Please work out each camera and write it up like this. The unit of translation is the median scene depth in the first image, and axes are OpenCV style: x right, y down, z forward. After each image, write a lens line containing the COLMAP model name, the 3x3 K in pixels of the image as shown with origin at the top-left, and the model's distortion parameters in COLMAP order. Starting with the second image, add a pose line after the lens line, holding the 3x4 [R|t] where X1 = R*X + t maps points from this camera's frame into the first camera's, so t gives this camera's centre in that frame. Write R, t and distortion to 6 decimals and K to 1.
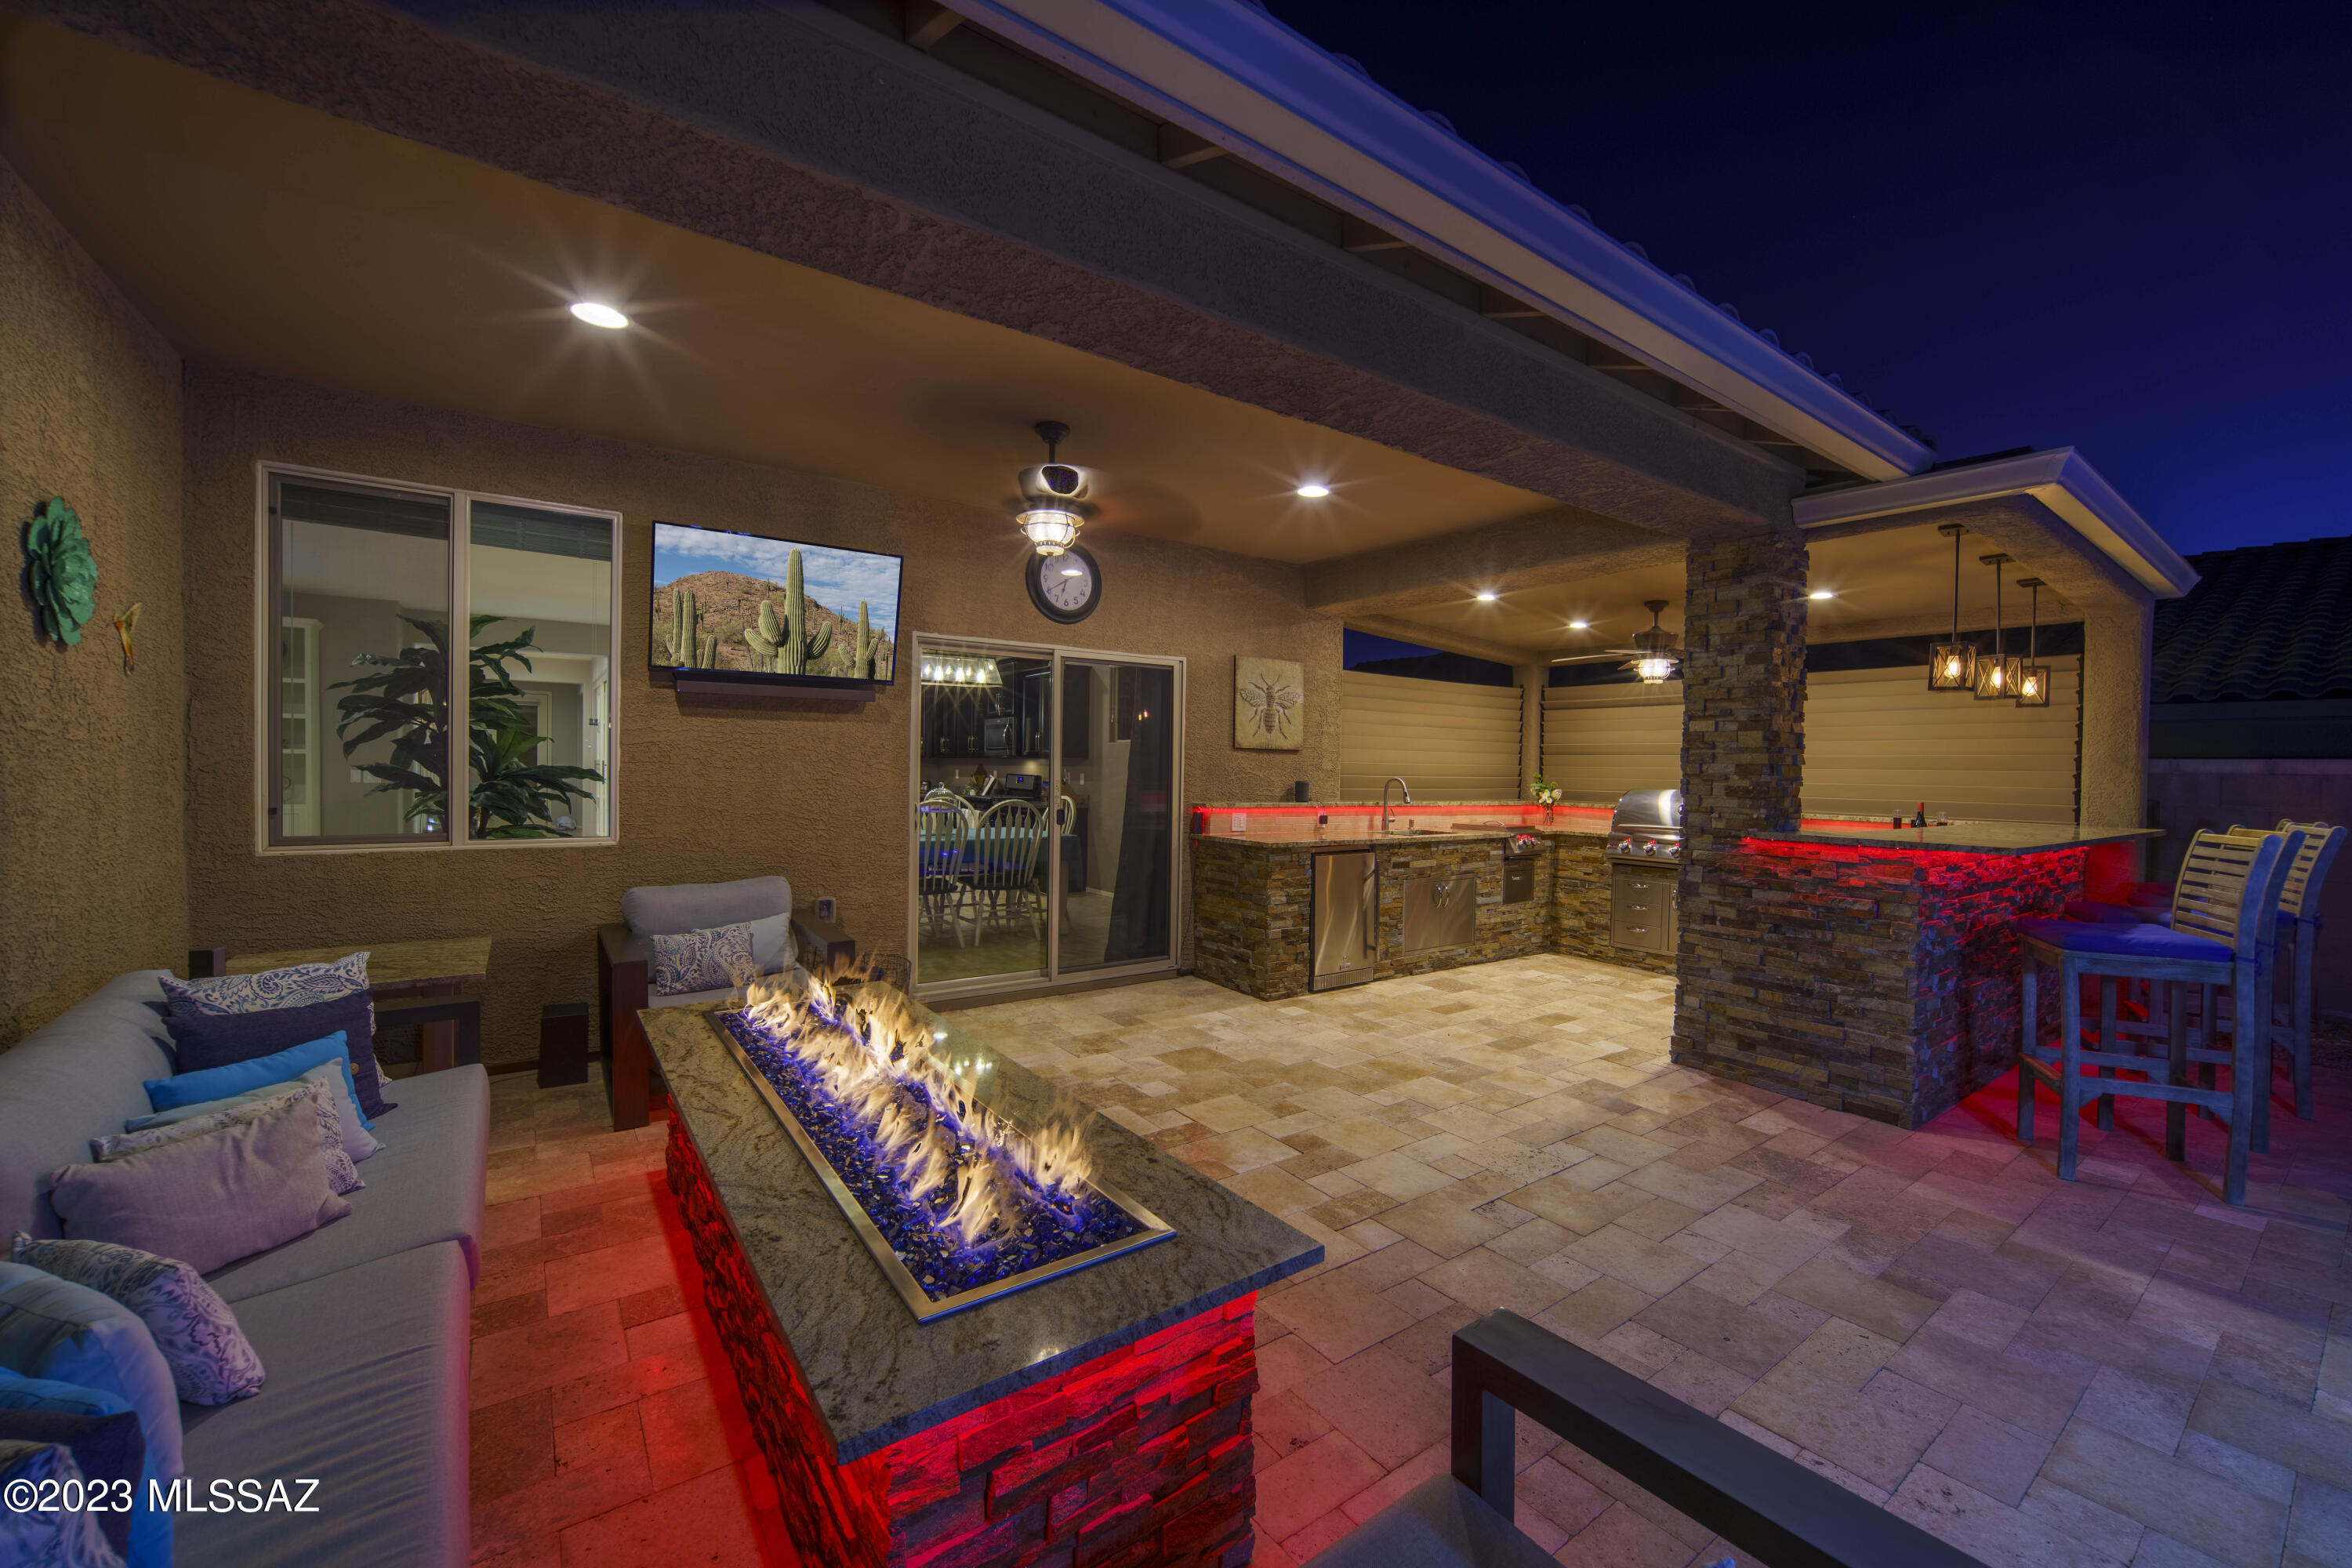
lens RADIAL K [[922.9, 0, 1176.0], [0, 922.9, 784.0], [0, 0, 1]] dist [-0.015958, 0.000059]
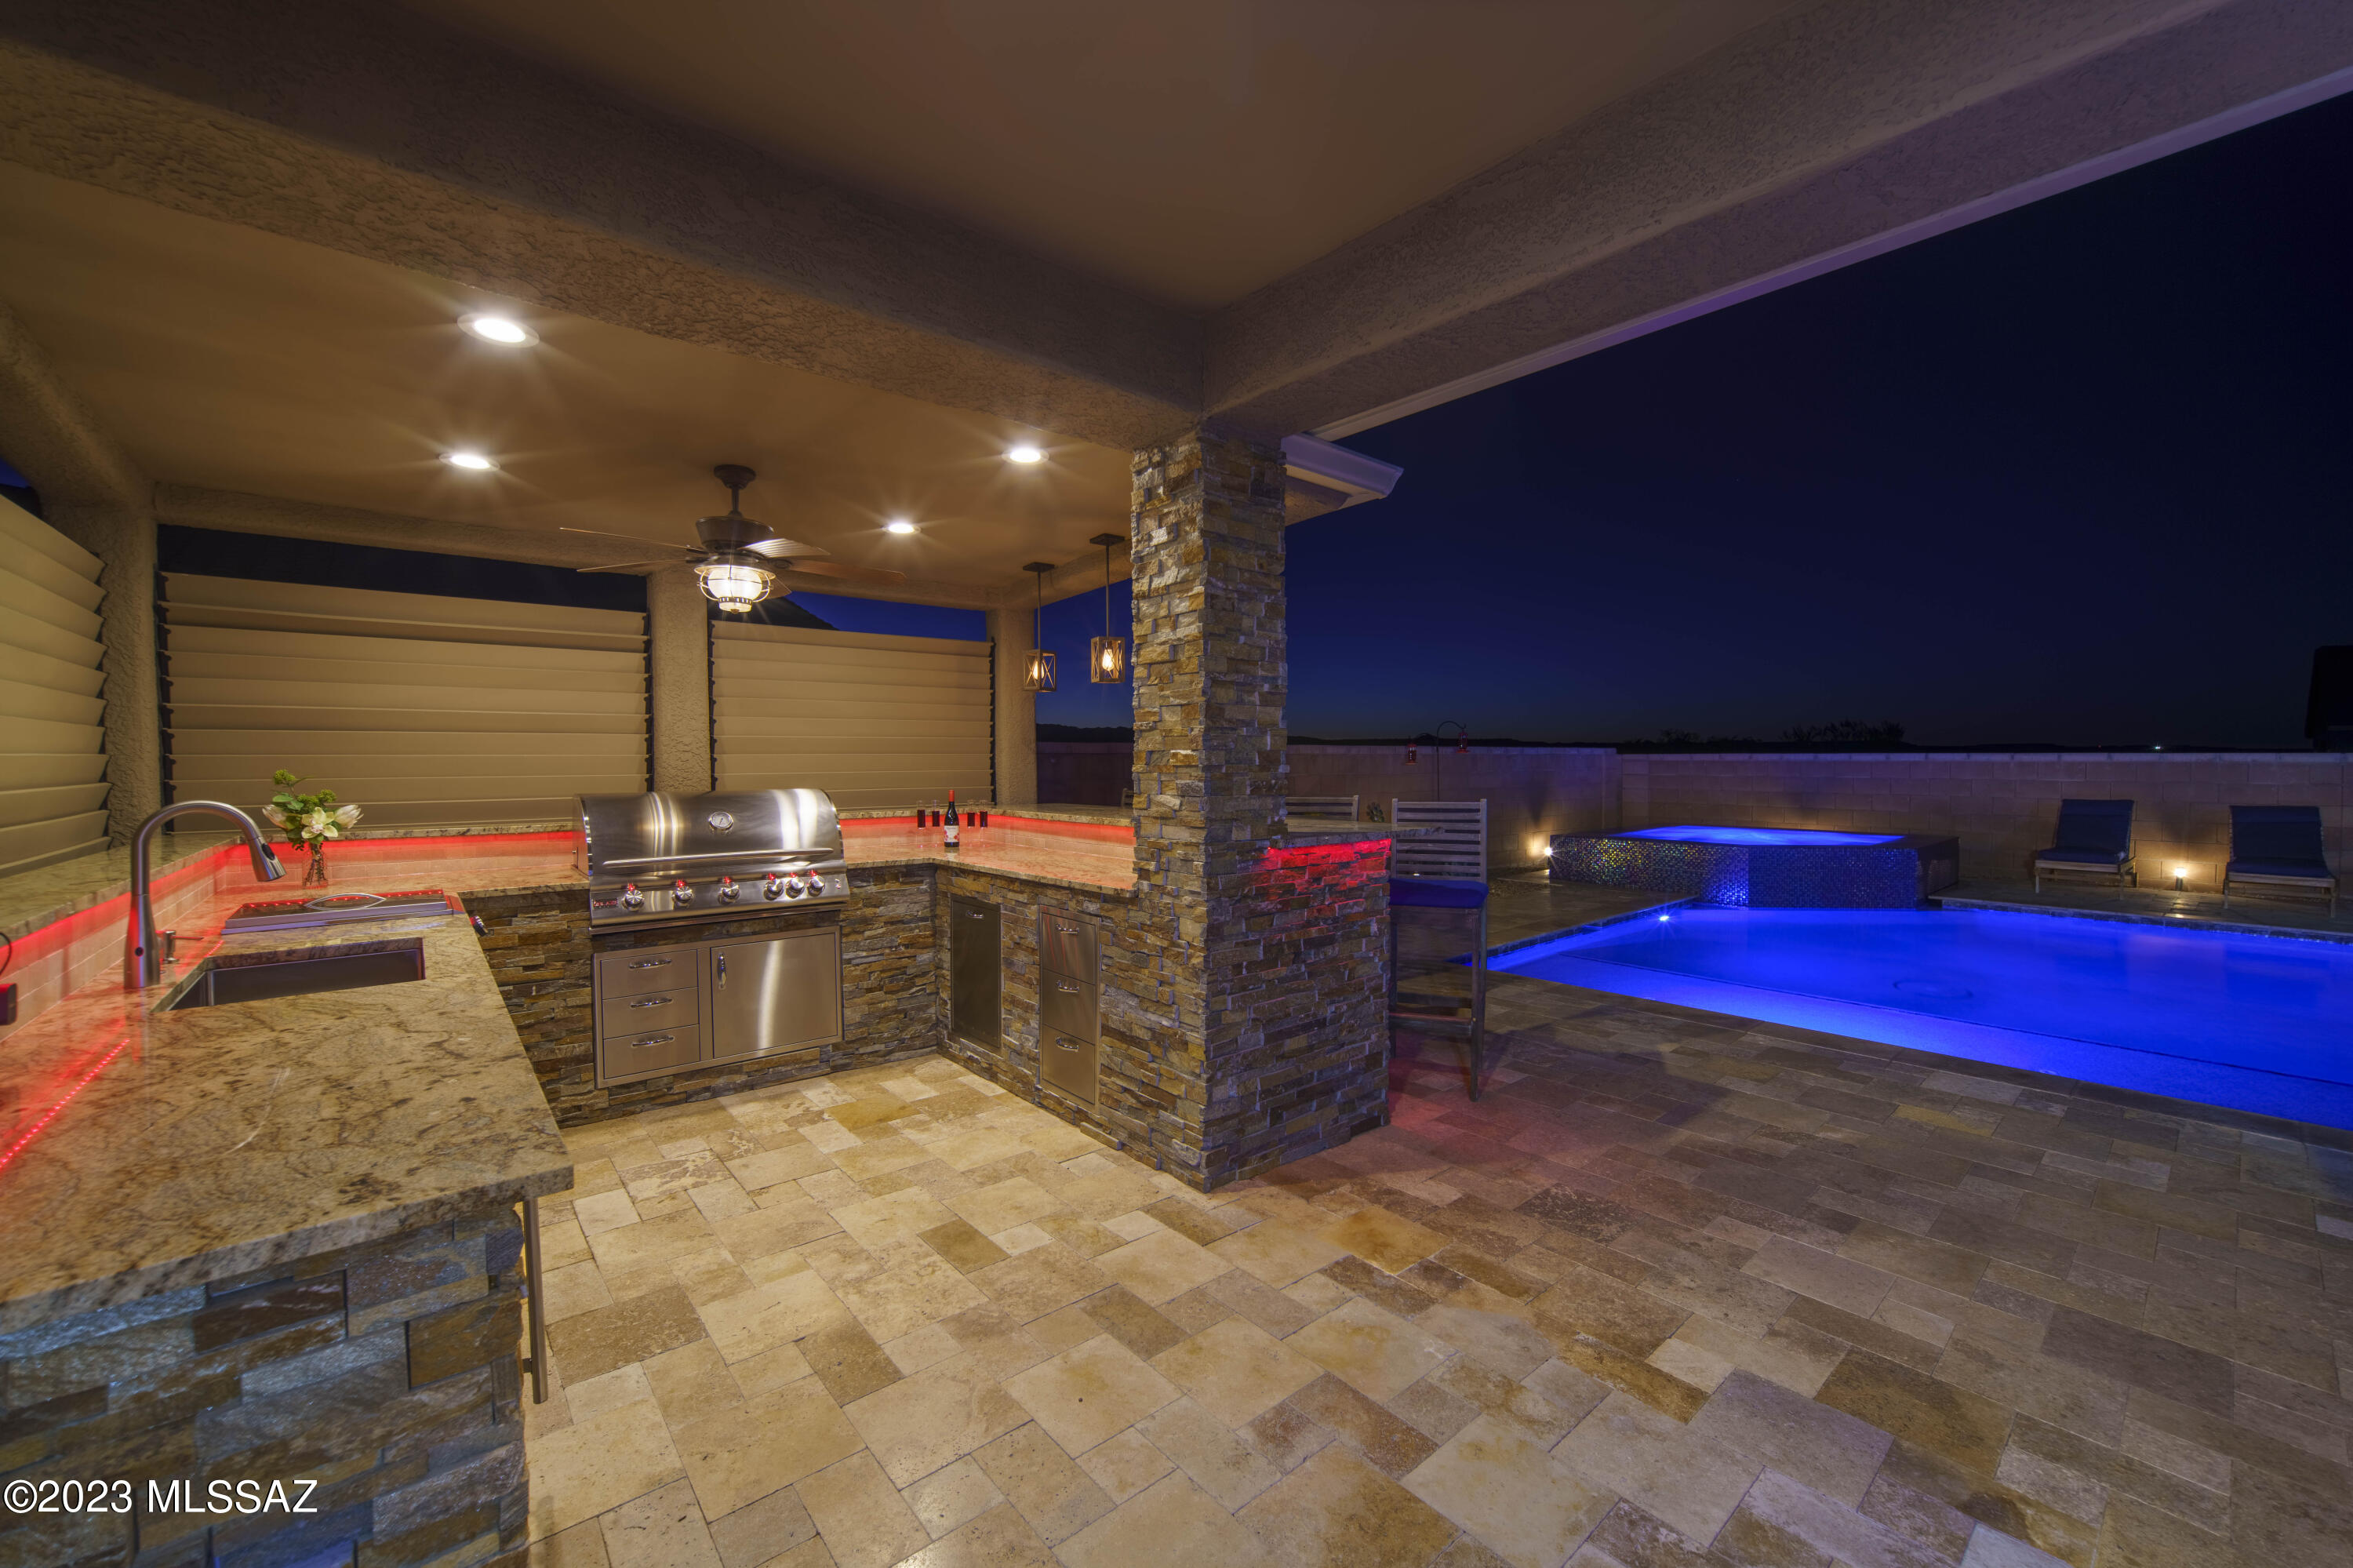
lens RADIAL K [[923.3, 0, 1176.5], [0, 923.3, 784.0], [0, 0, 1]] dist [-0.015958, 0.000059]
pose [[-0.088470, -0.040260, 0.995265, -0.123558], [0.017915, 0.998957, 0.042001, -0.027351], [-0.995918, 0.021546, -0.087656, 1.101281]]
